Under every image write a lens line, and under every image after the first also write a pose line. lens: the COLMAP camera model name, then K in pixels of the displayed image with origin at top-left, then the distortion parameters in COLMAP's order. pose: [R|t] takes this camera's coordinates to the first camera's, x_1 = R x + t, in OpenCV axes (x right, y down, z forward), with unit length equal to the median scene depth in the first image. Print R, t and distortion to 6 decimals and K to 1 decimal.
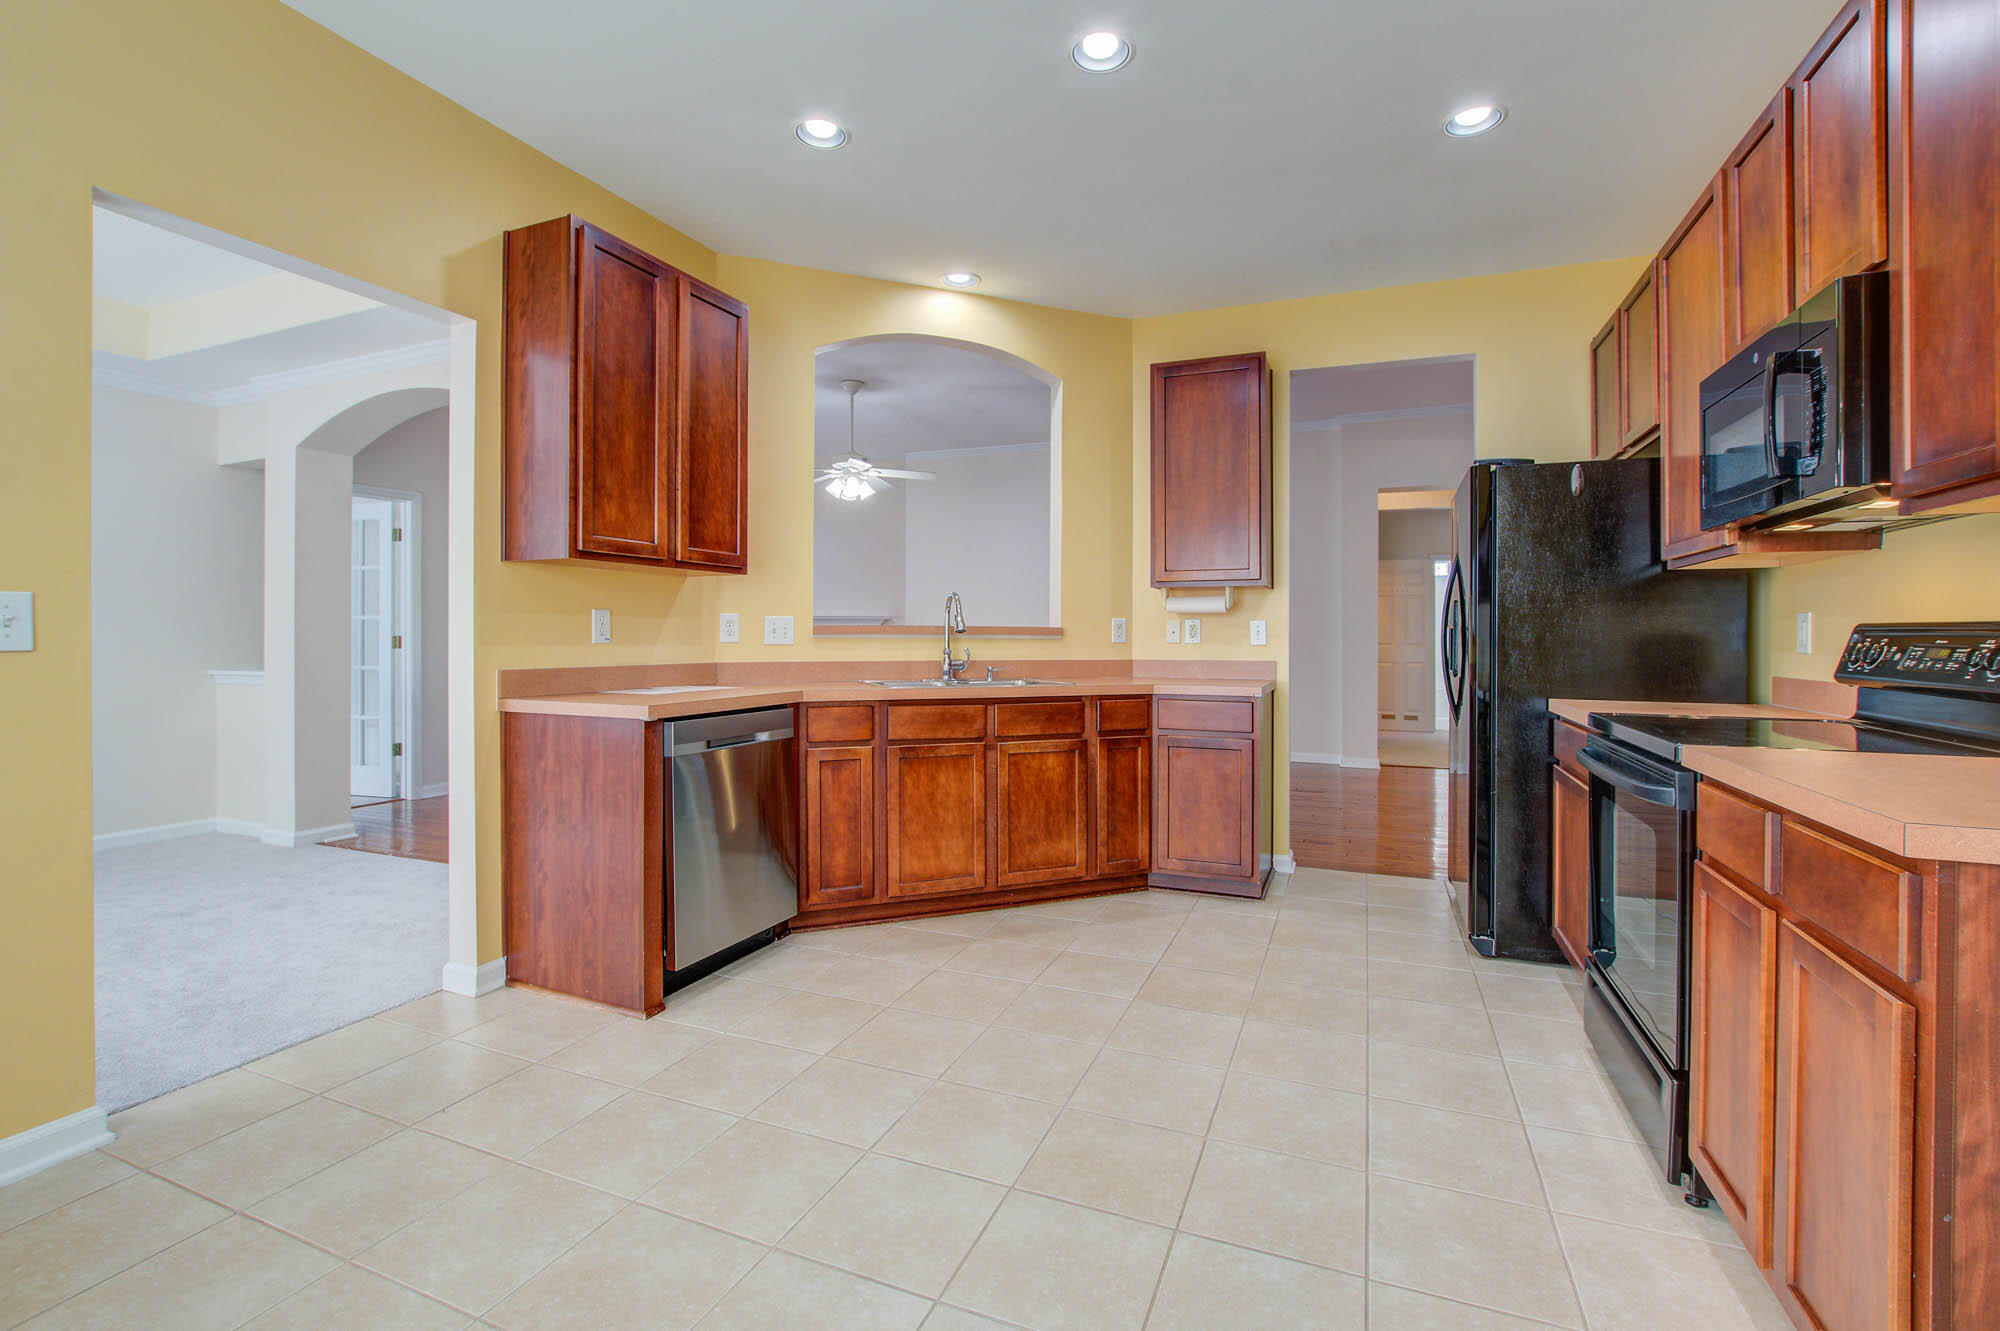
lens RADIAL K [[895.9, 0, 1007.8], [0, 895.9, 633.1], [0, 0, 1]] dist [-0.011321, 0.001516]
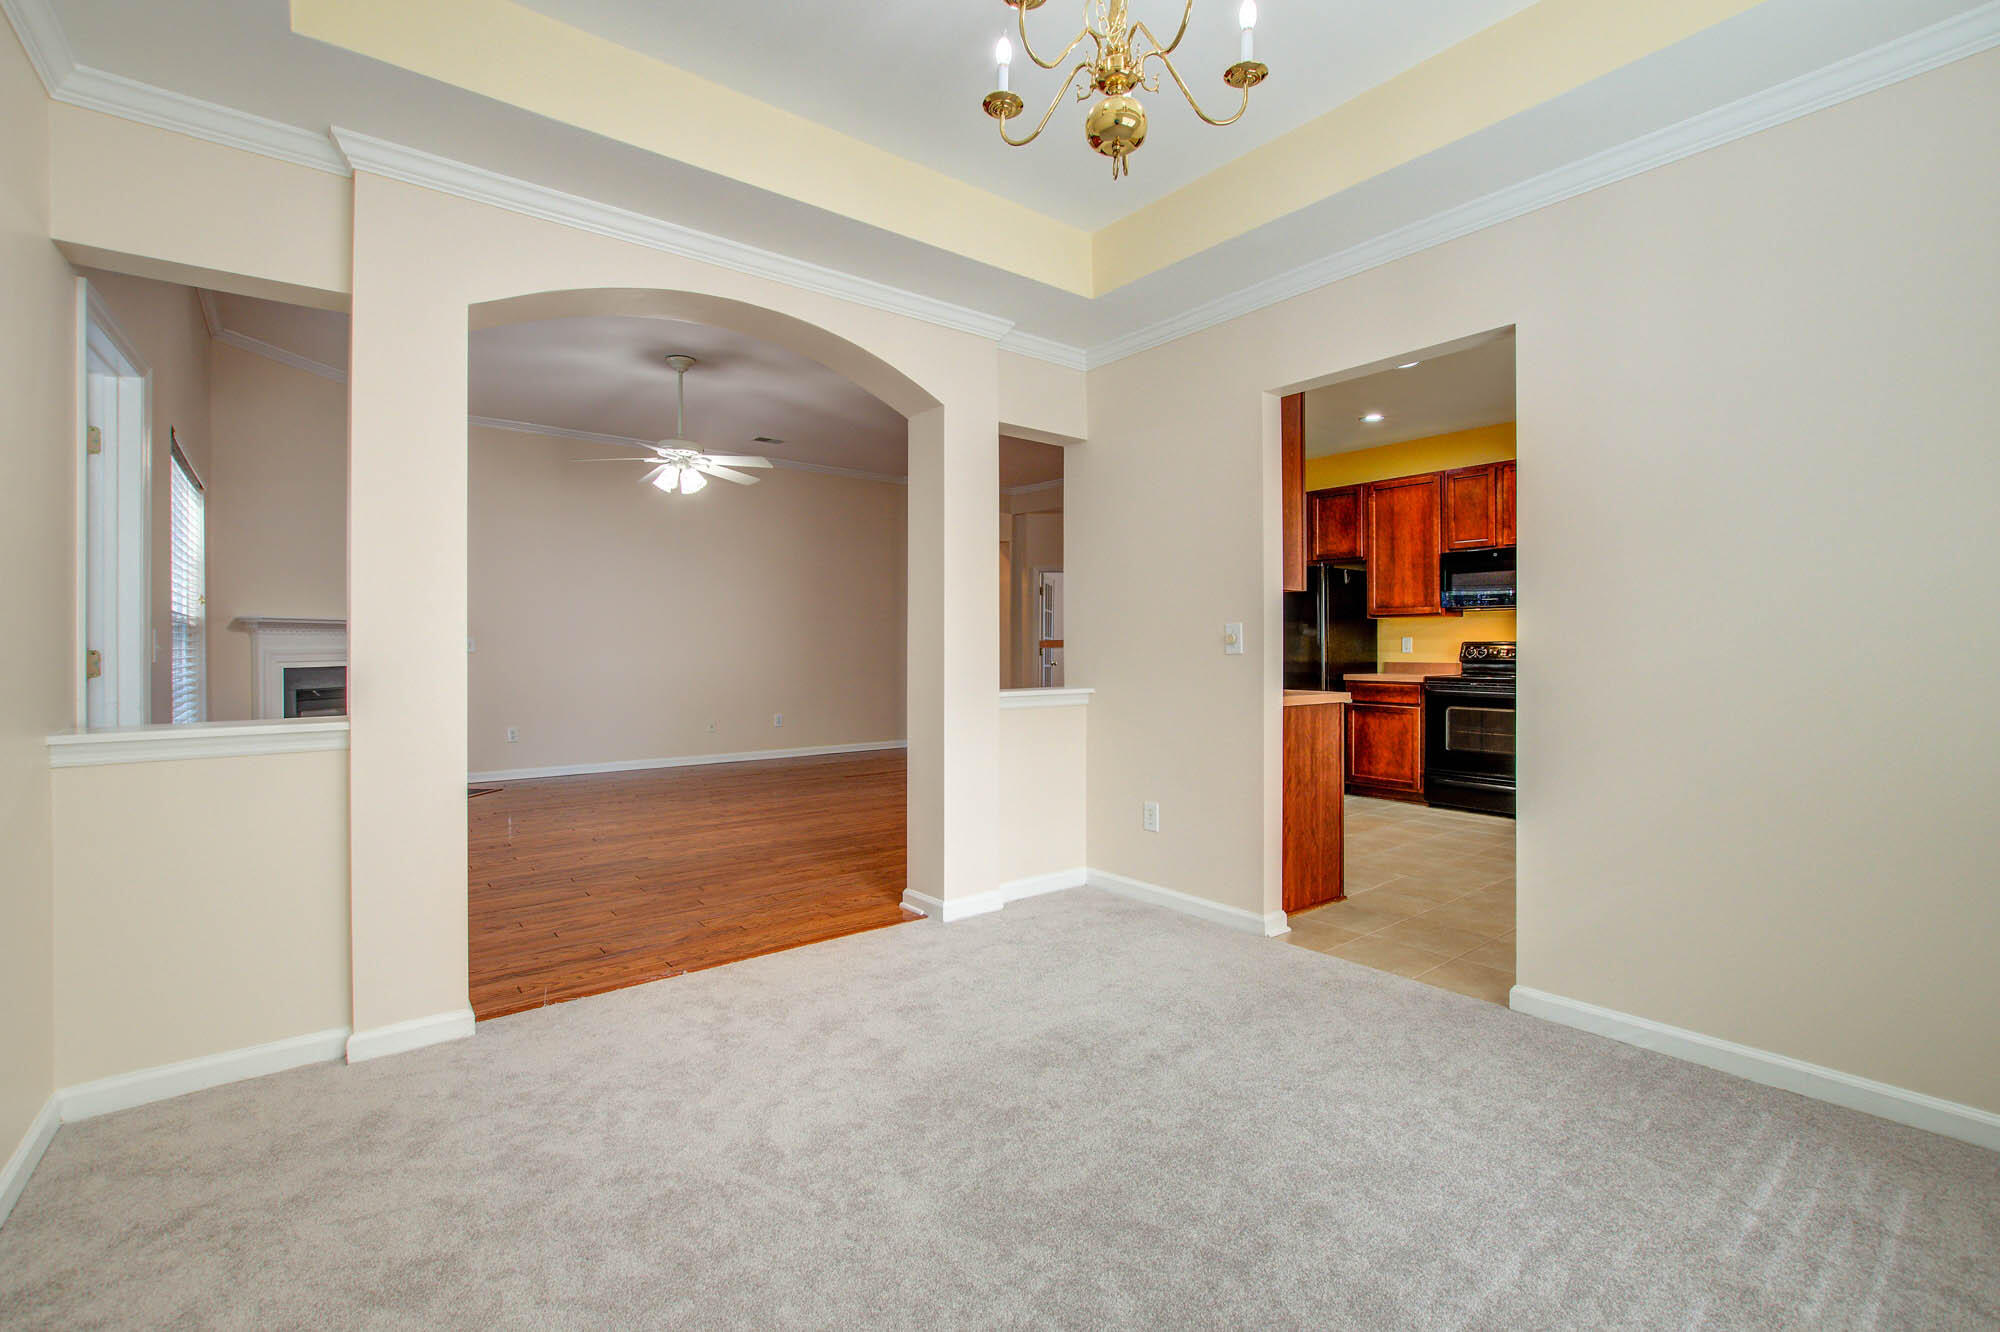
lens RADIAL K [[895.9, 0, 997.6], [0, 895.9, 648.1], [0, 0, 1]] dist [-0.011321, 0.001516]
pose [[0.468825, -0.002665, 0.883287, -1.953012], [0.001864, 0.999996, 0.002028, 0.001859], [-0.883289, 0.000696, 0.468828, 0.785232]]
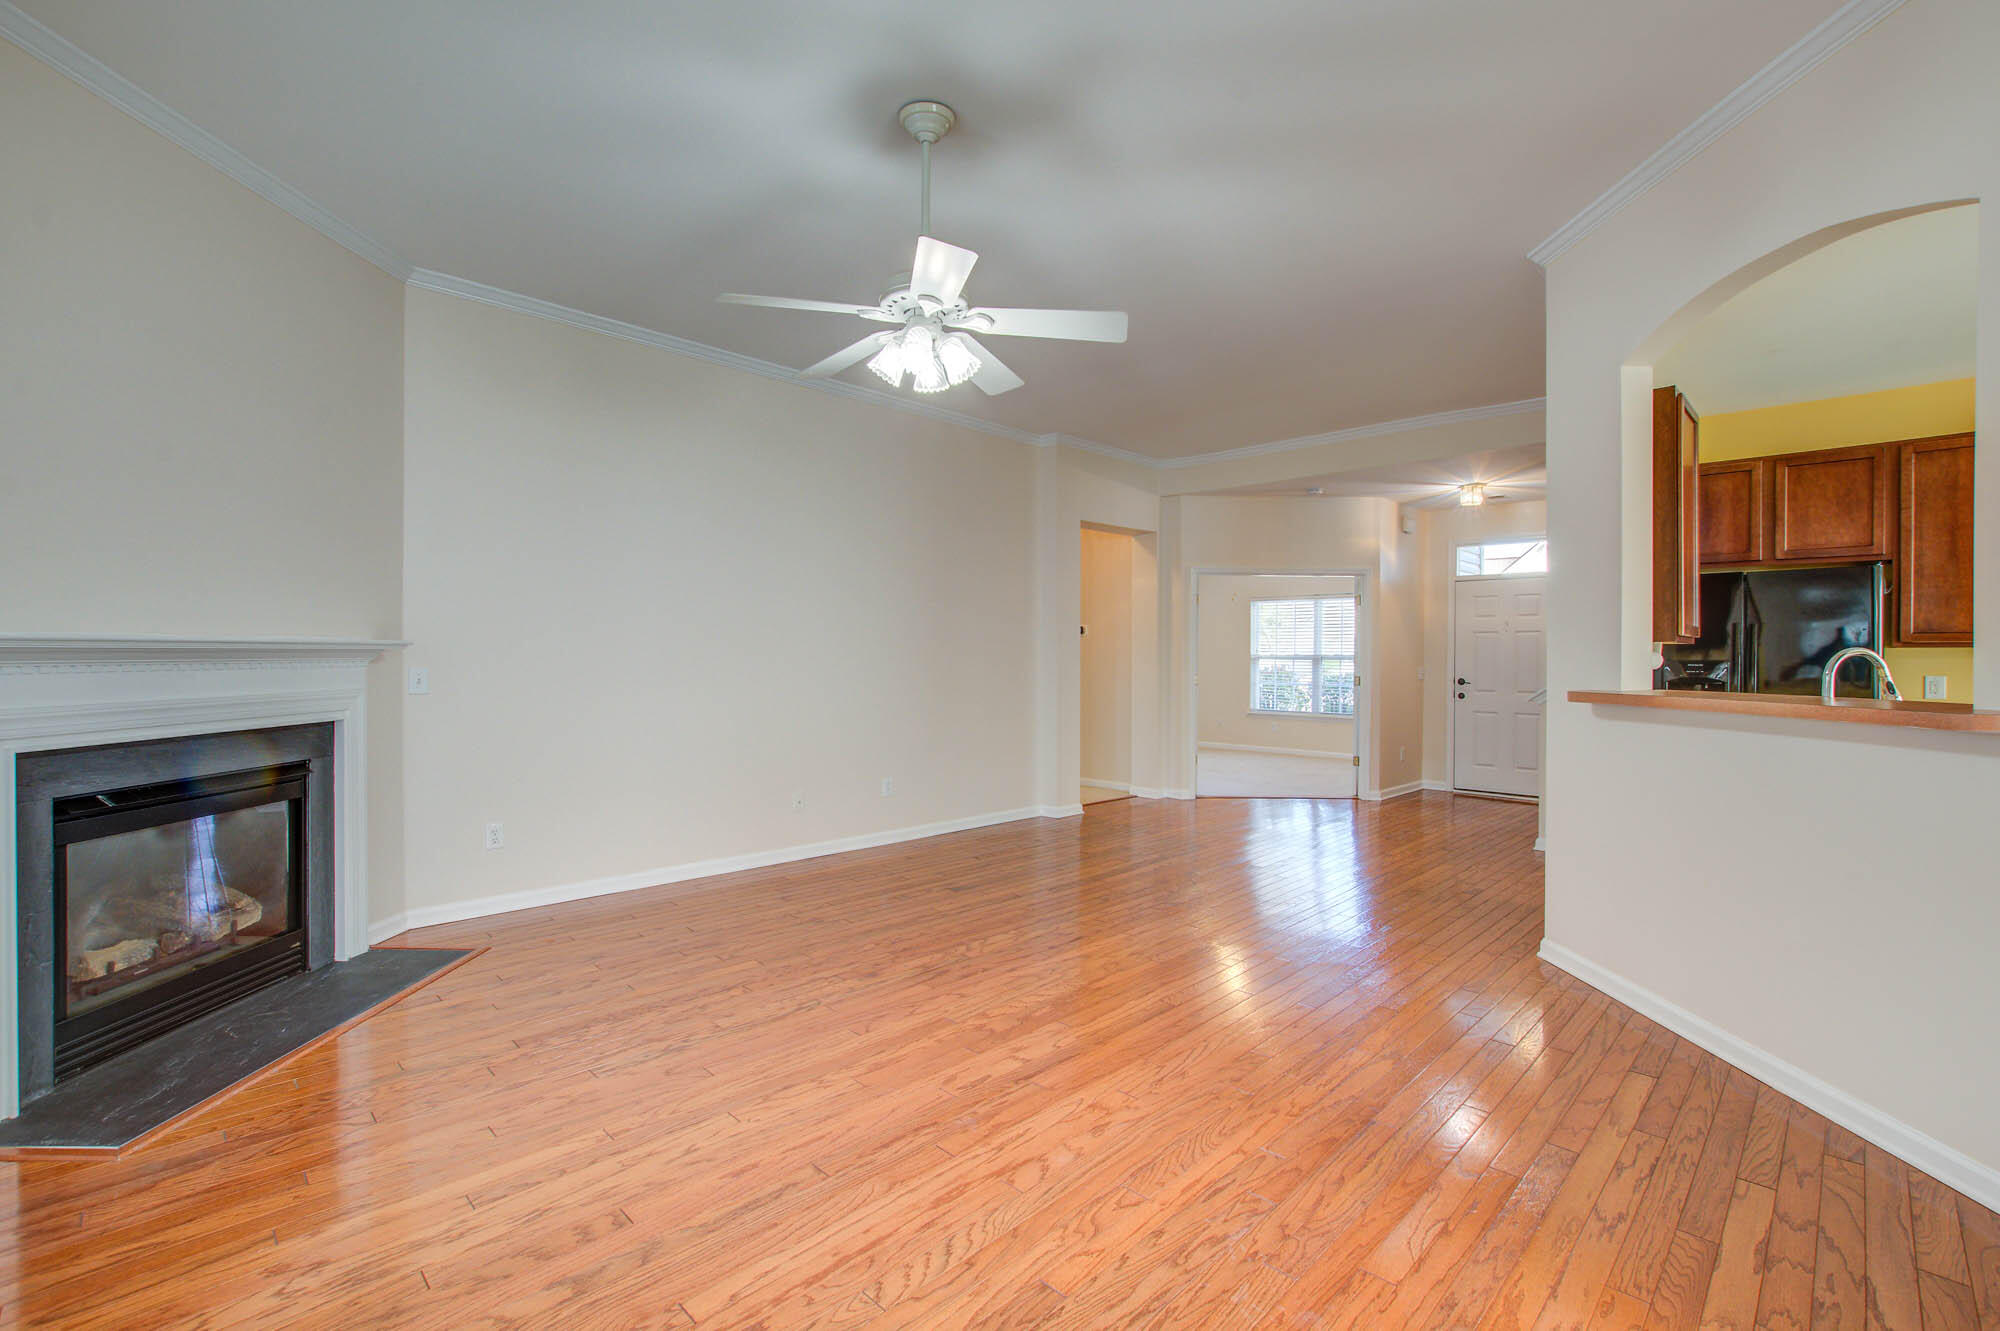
lens RADIAL K [[895.9, 0, 1002.7], [0, 895.9, 662.6], [0, 0, 1]] dist [-0.011321, 0.001516]
pose [[0.362338, -0.001379, 0.932046, -1.366964], [-0.006247, 0.999973, 0.003908, -0.043754], [-0.932026, -0.007239, 0.362320, 2.002916]]
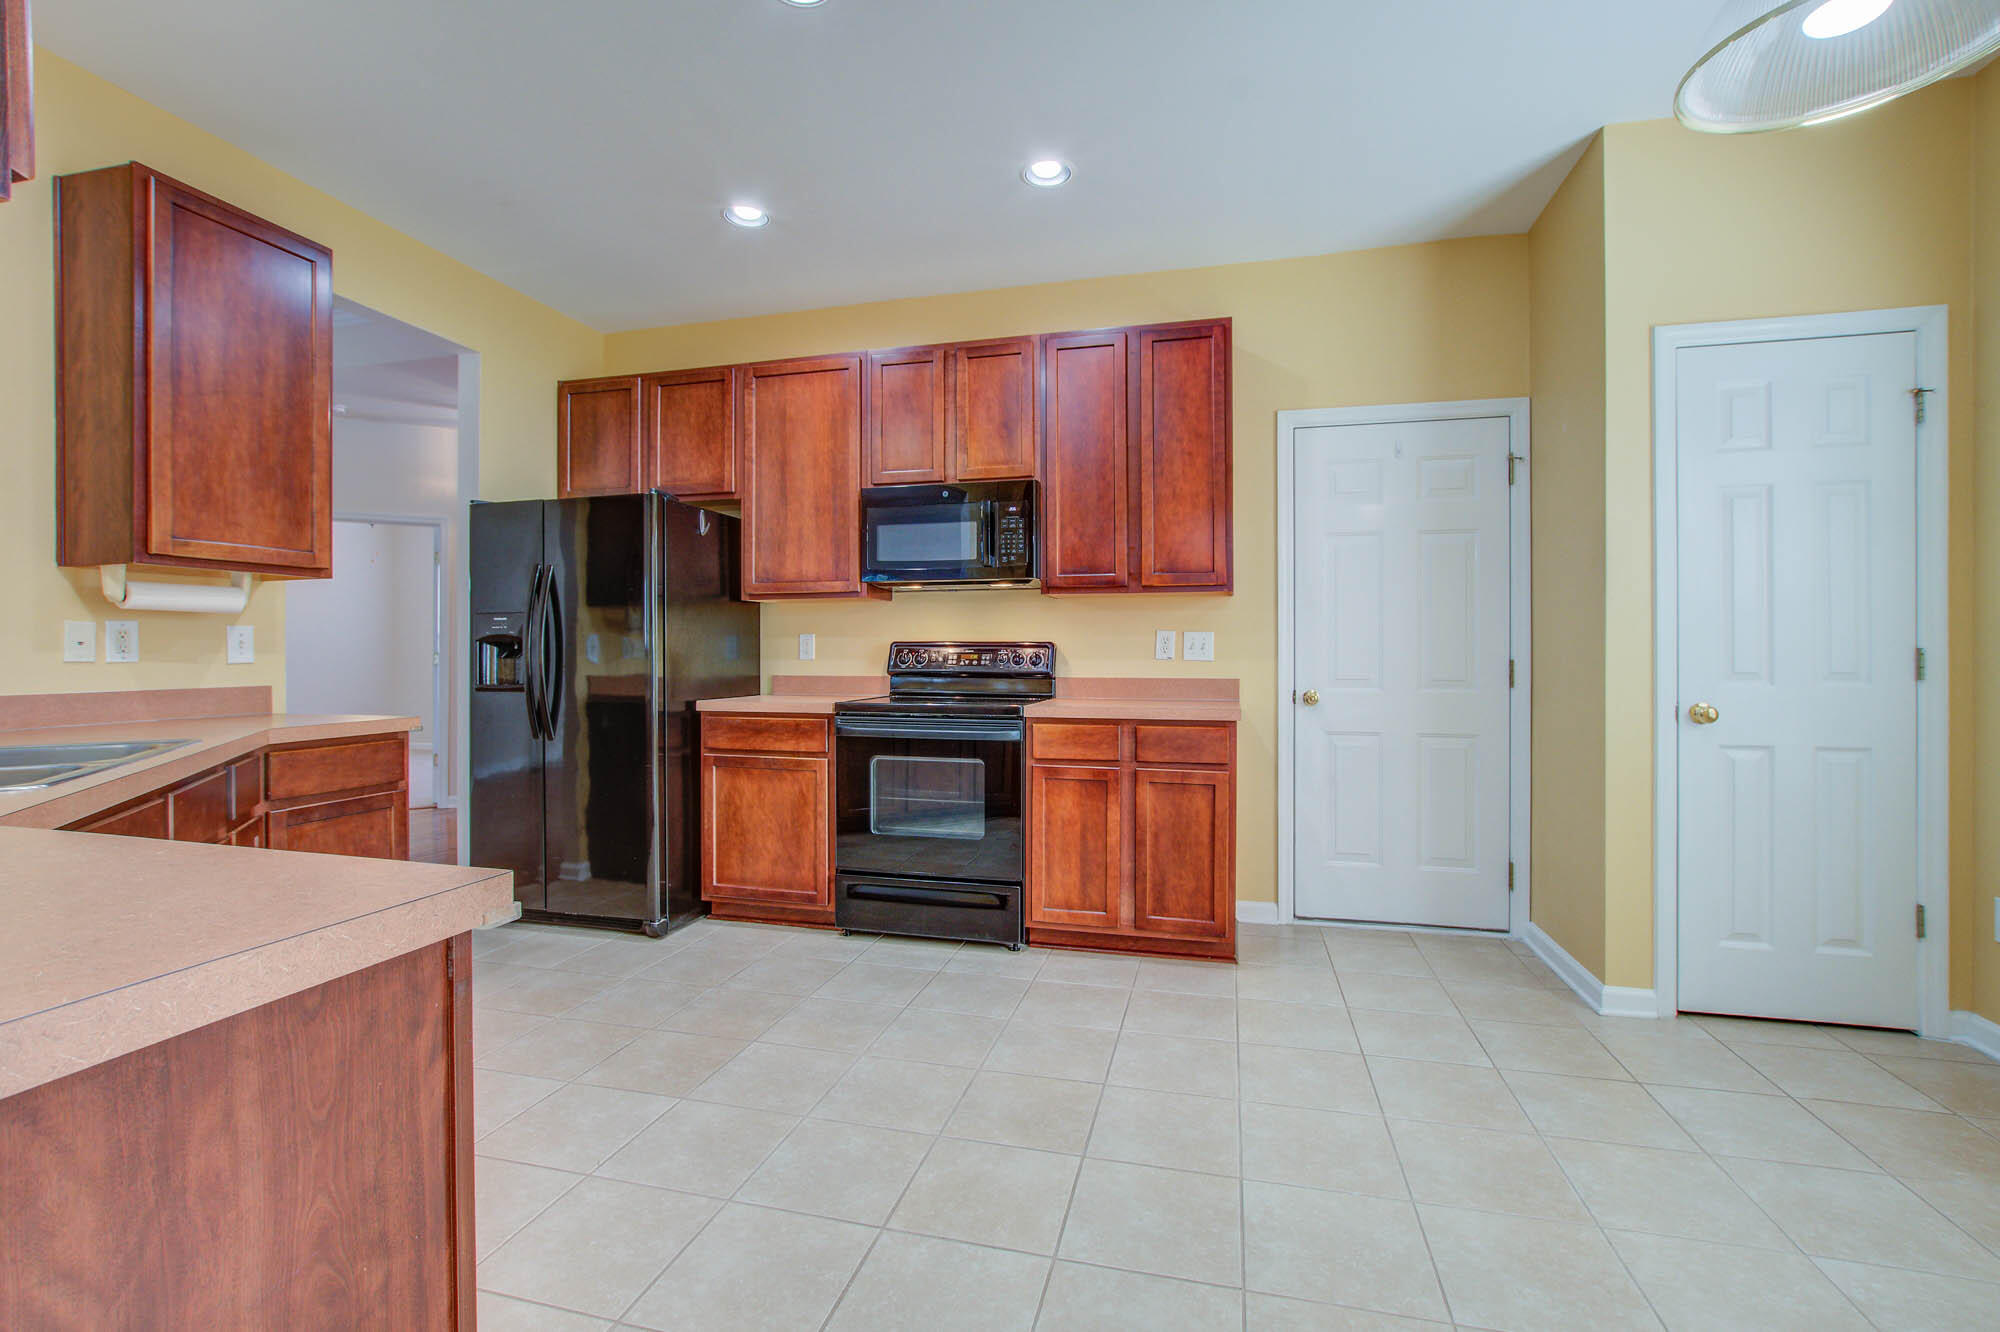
lens RADIAL K [[895.9, 0, 986.1], [0, 895.9, 650.9], [0, 0, 1]] dist [-0.011321, 0.001516]
pose [[-0.134586, 0.000395, 0.990902, -0.708540], [0.000821, 1.000000, -0.000287, 0.007238], [-0.990902, 0.000775, -0.134586, 0.851634]]
